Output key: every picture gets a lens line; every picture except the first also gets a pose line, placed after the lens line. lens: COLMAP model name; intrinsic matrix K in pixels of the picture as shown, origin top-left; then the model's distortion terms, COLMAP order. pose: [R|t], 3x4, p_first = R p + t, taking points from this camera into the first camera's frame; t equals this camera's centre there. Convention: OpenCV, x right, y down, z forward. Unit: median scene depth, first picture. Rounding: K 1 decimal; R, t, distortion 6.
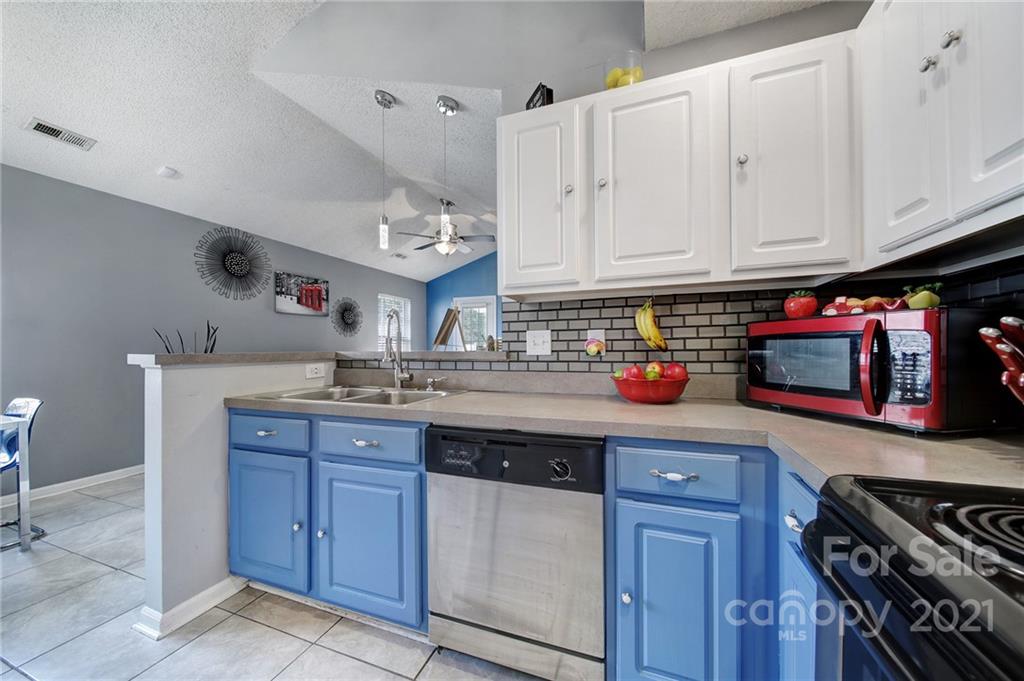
lens RADIAL K [[360.4, 0, 514.4], [0, 360.4, 345.8], [0, 0, 1]] dist [-0.003529, 0.000068]
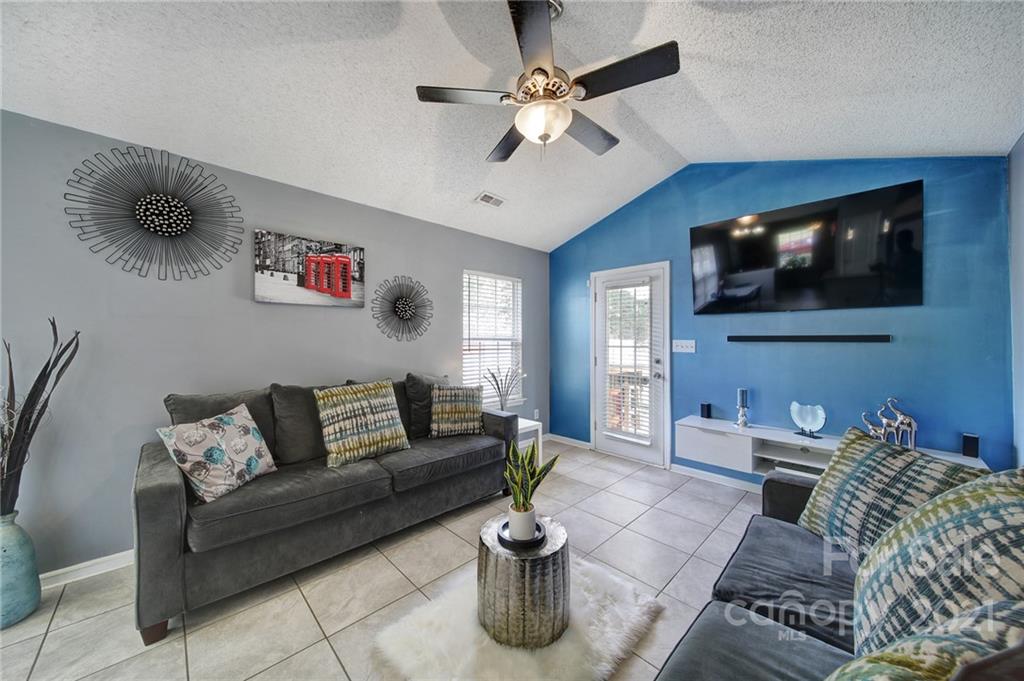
lens RADIAL K [[360.4, 0, 512.7], [0, 360.4, 338.6], [0, 0, 1]] dist [-0.003529, 0.000068]
pose [[0.906036, 0.001488, -0.423197, -0.047365], [-0.003154, 0.999990, -0.003236, -0.031210], [0.423188, 0.004266, 0.906032, 0.591596]]
